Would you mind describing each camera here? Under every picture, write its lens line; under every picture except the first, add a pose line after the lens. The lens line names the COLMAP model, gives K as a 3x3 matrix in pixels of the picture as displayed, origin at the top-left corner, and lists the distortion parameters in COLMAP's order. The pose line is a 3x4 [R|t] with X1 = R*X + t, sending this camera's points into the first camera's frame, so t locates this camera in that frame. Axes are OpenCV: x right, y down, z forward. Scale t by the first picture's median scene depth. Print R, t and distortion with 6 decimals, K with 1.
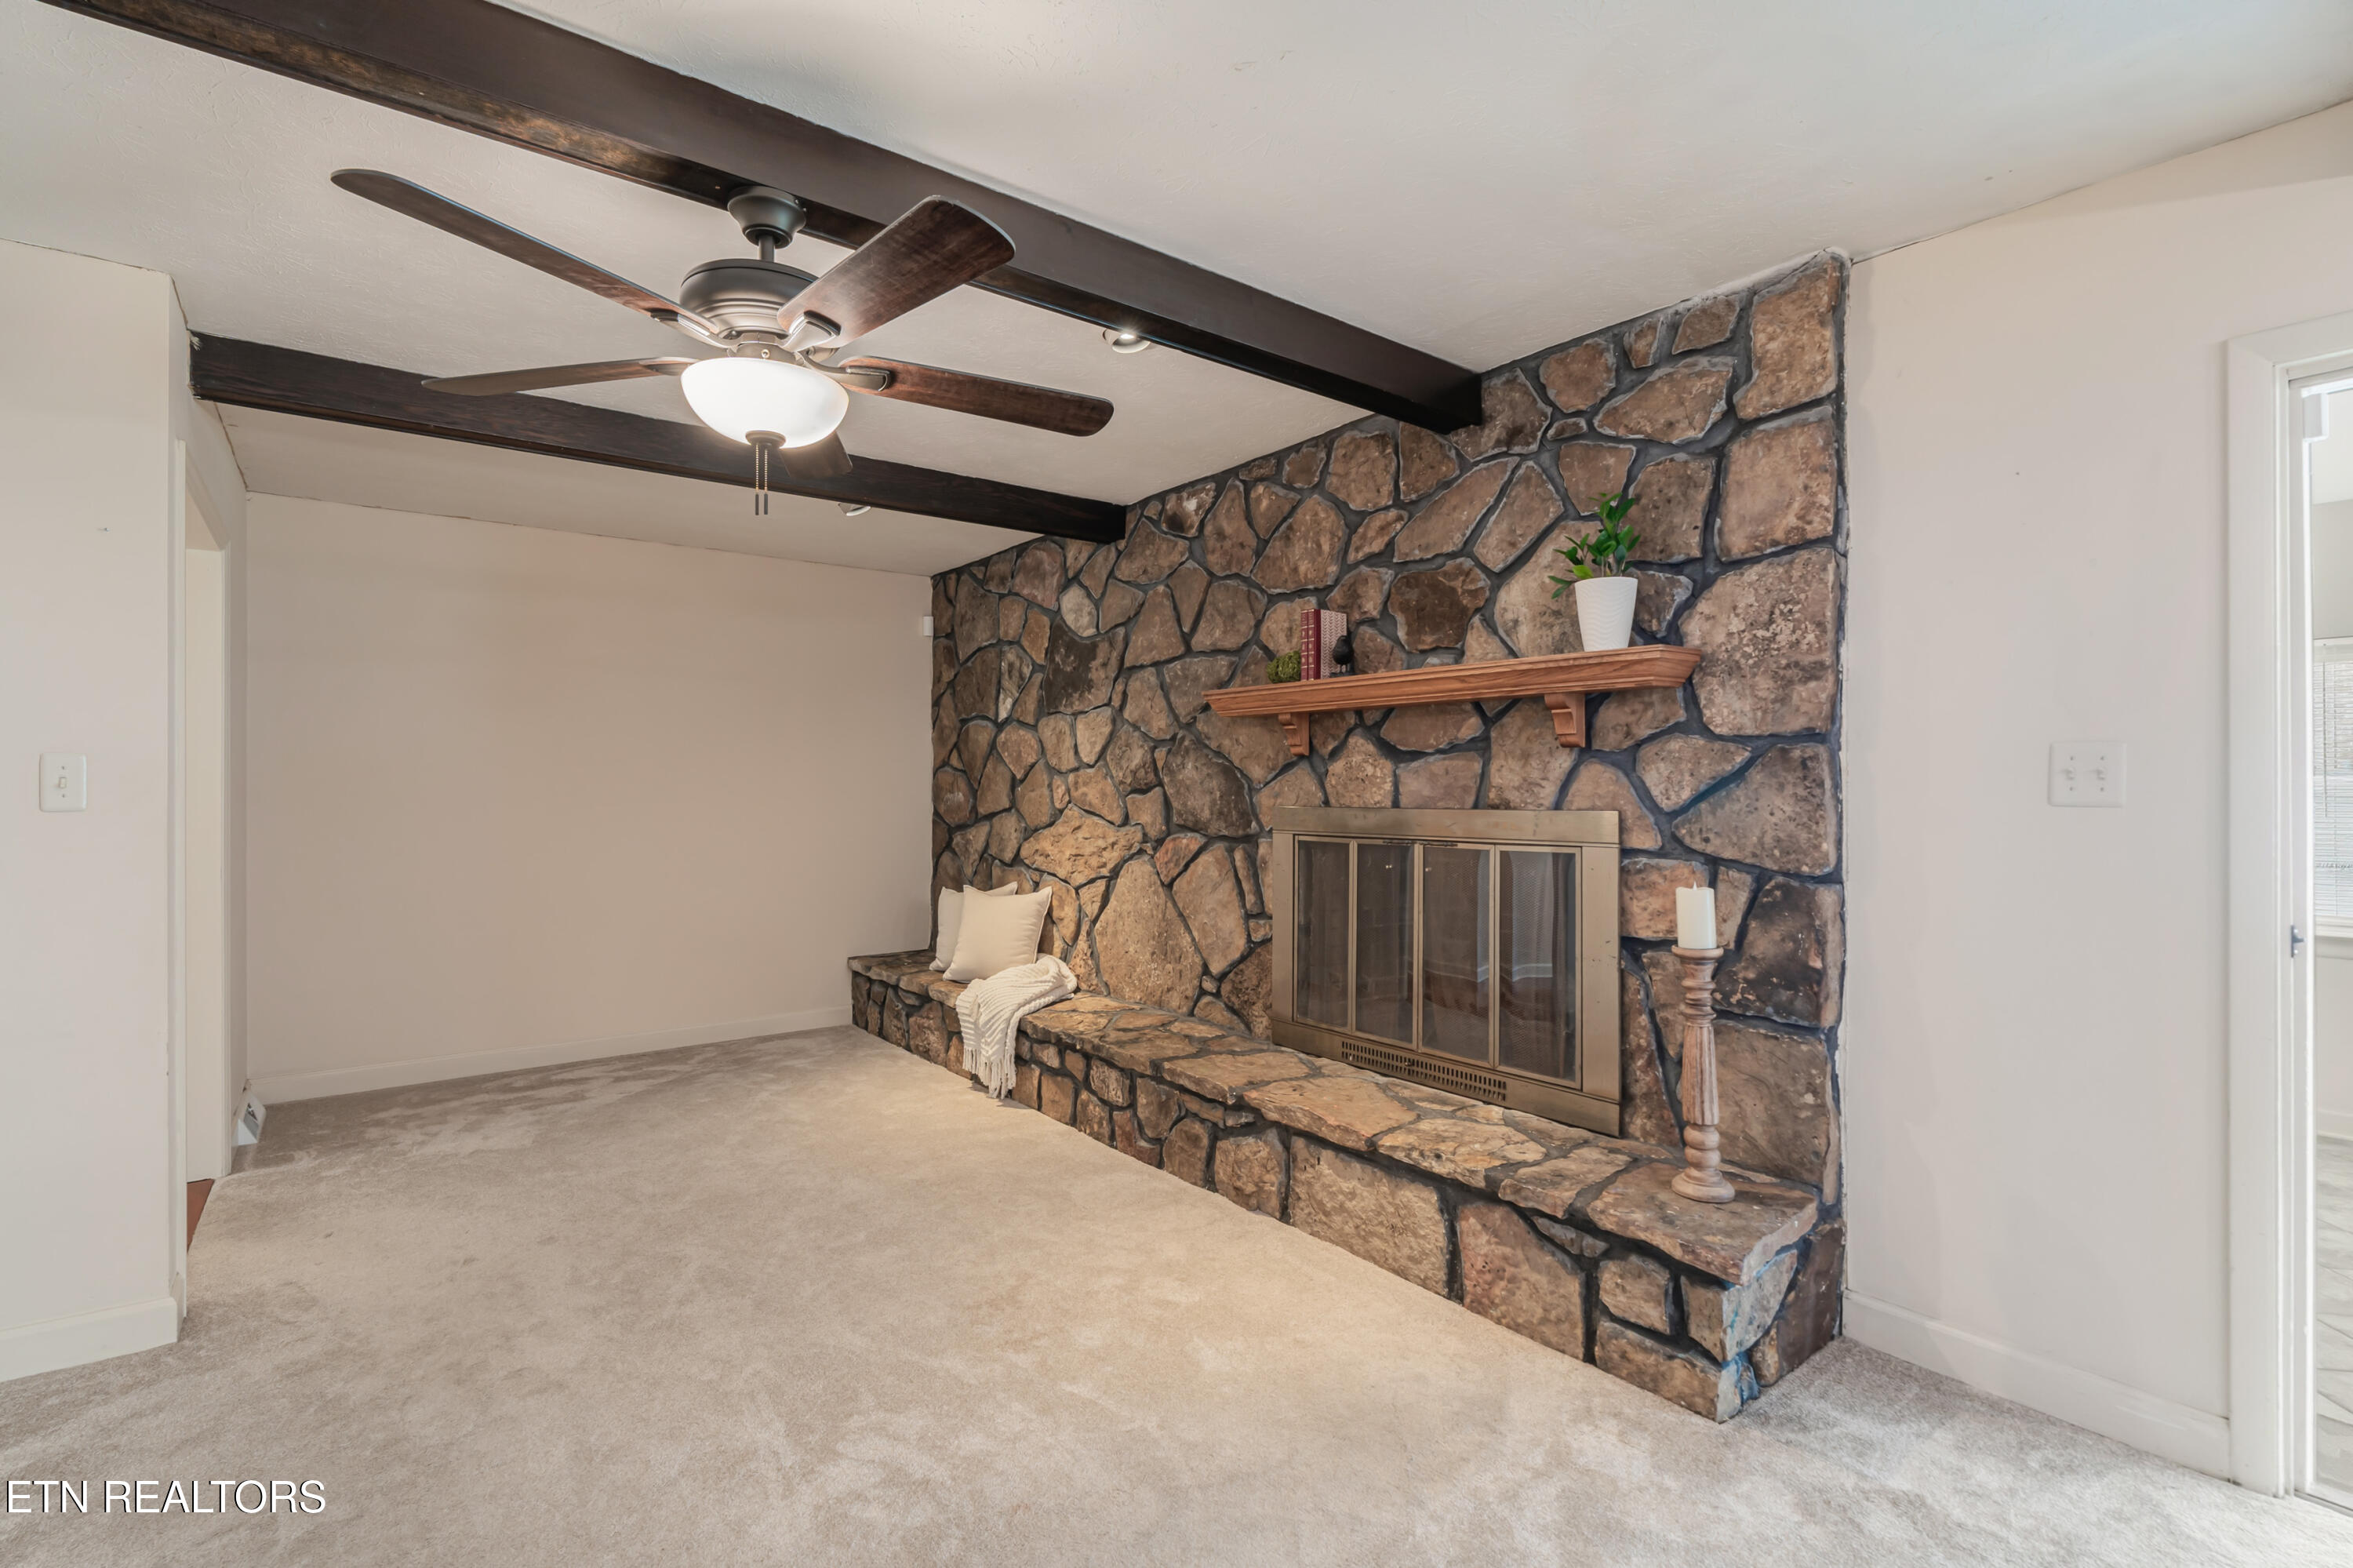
lens RADIAL K [[1085.6, 0, 1179.8], [0, 1085.6, 787.5], [0, 0, 1]] dist [0.015884, 0.000587]
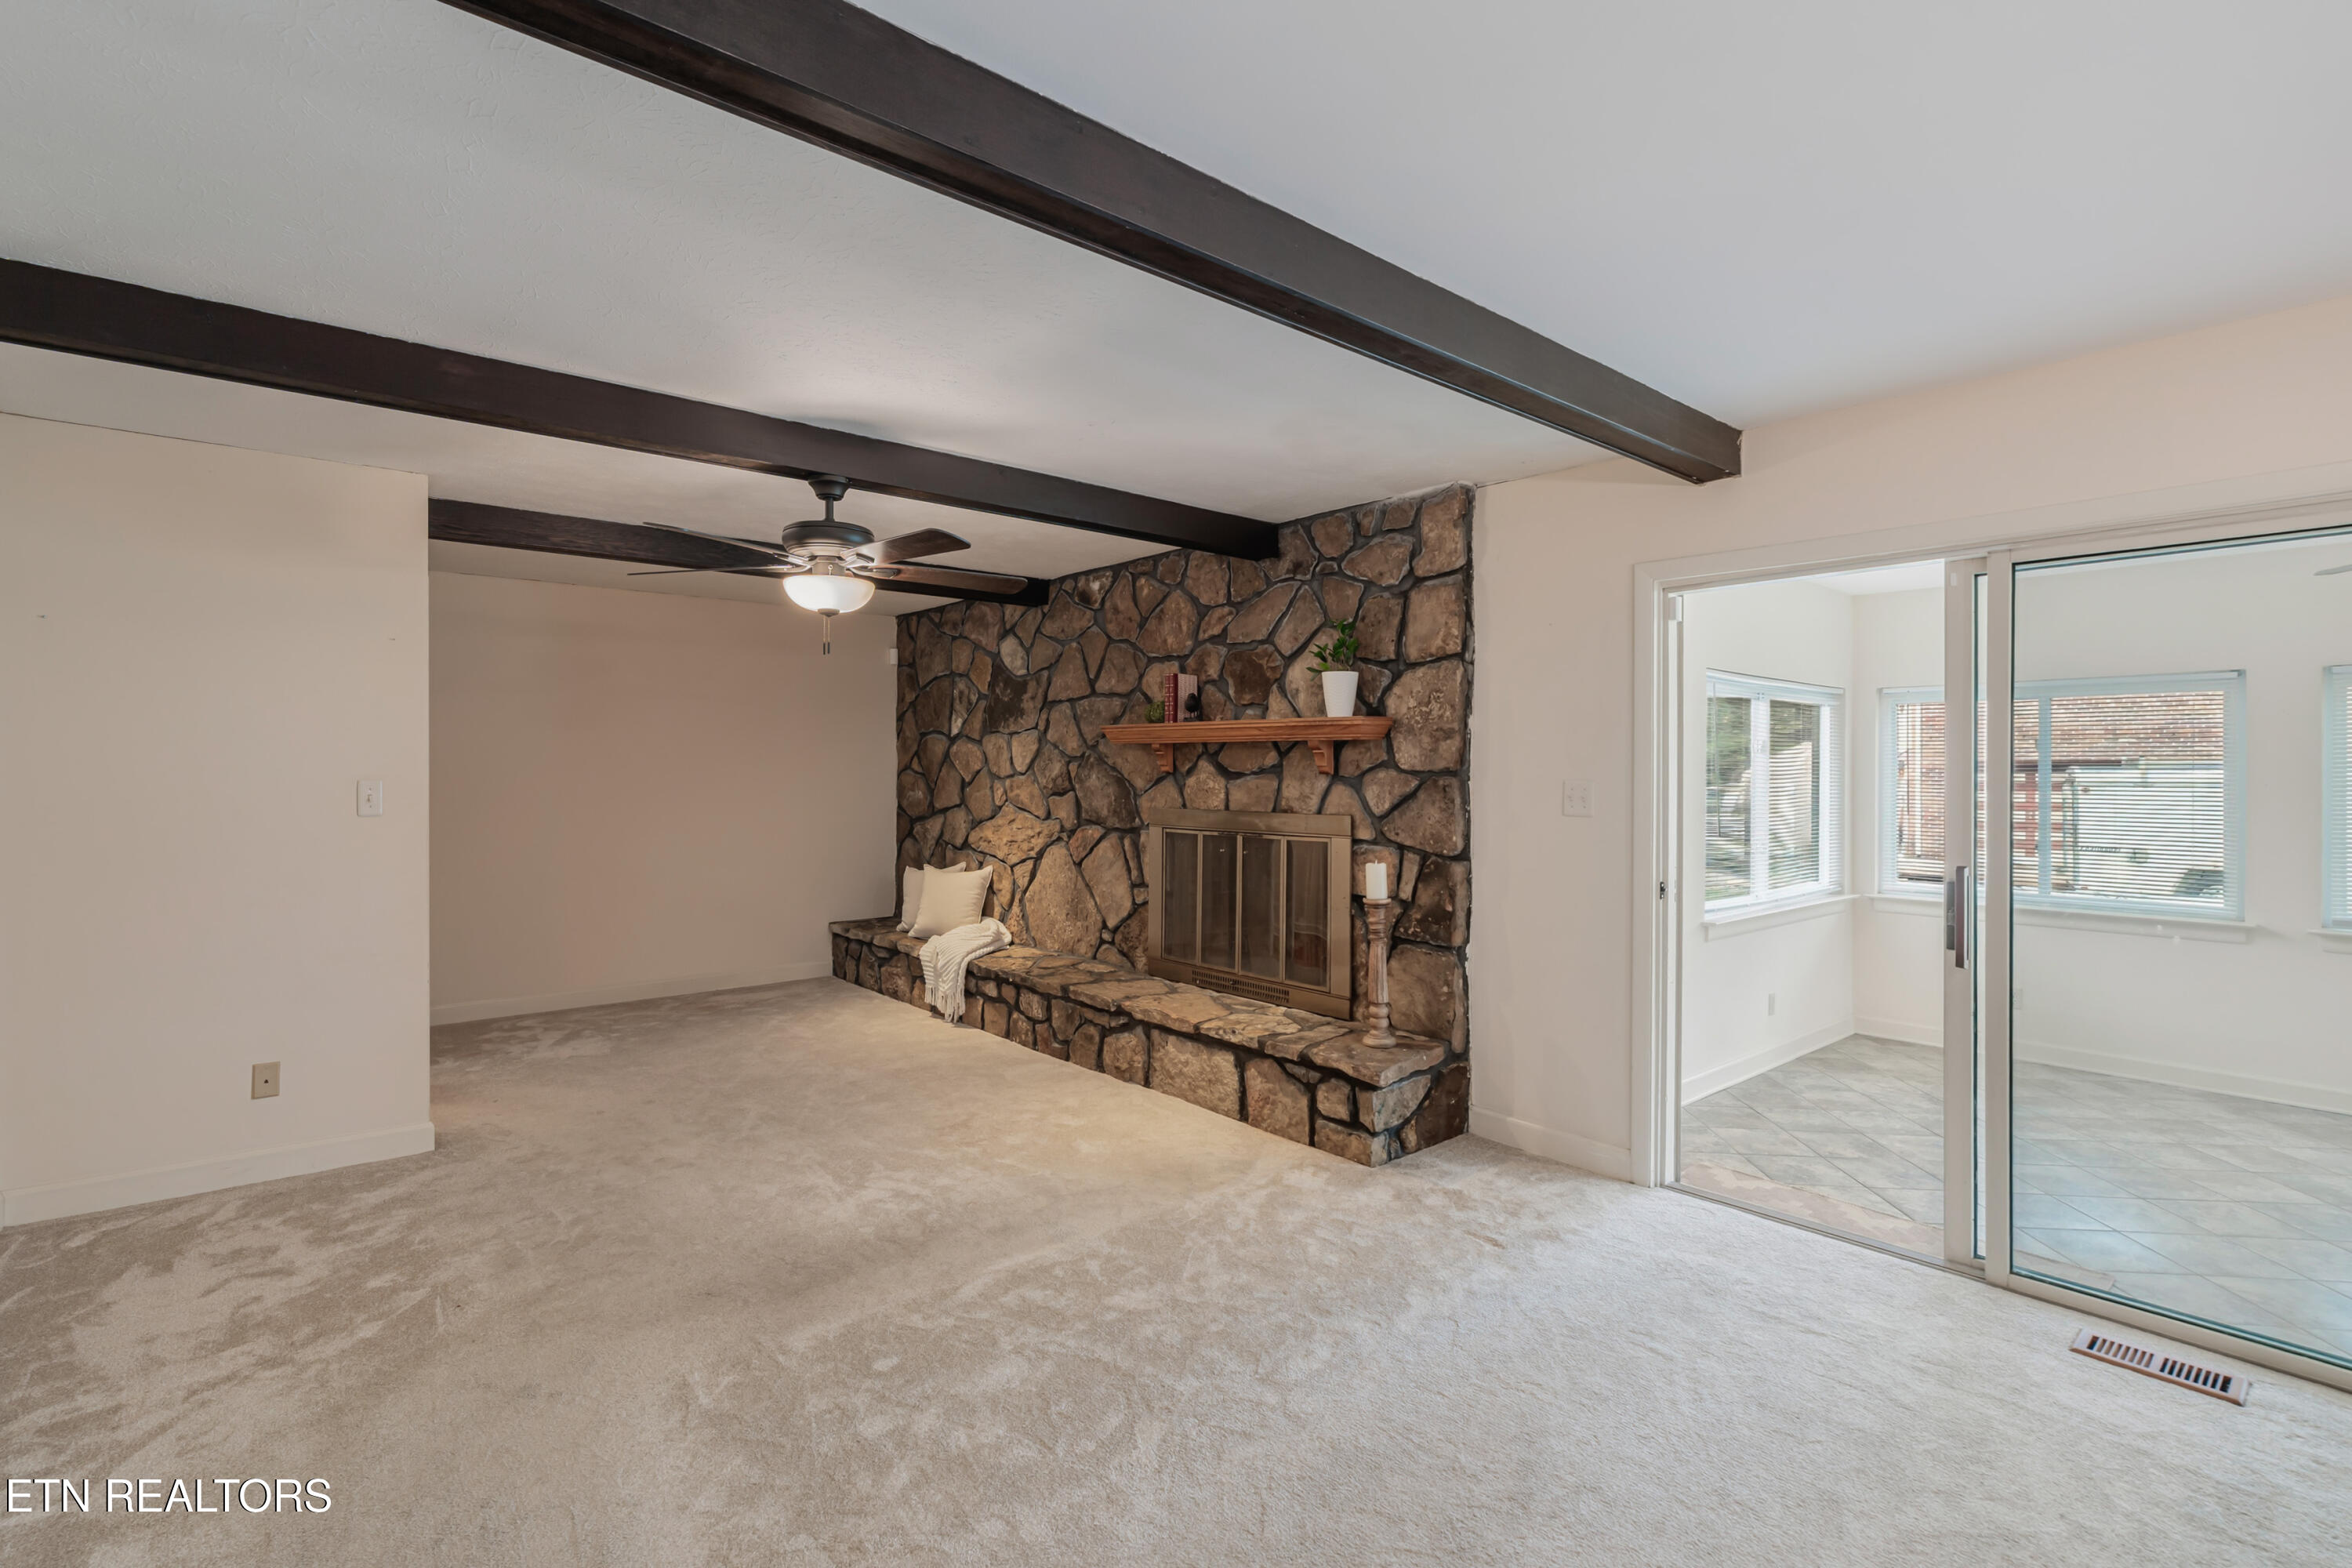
lens RADIAL K [[1085.1, 0, 1173.6], [0, 1085.1, 774.1], [0, 0, 1]] dist [0.015884, 0.000587]
pose [[0.999029, 0.002847, 0.043975, 0.074192], [-0.003020, 0.999988, 0.003870, -0.043201], [-0.043963, -0.003999, 0.999025, -0.558190]]
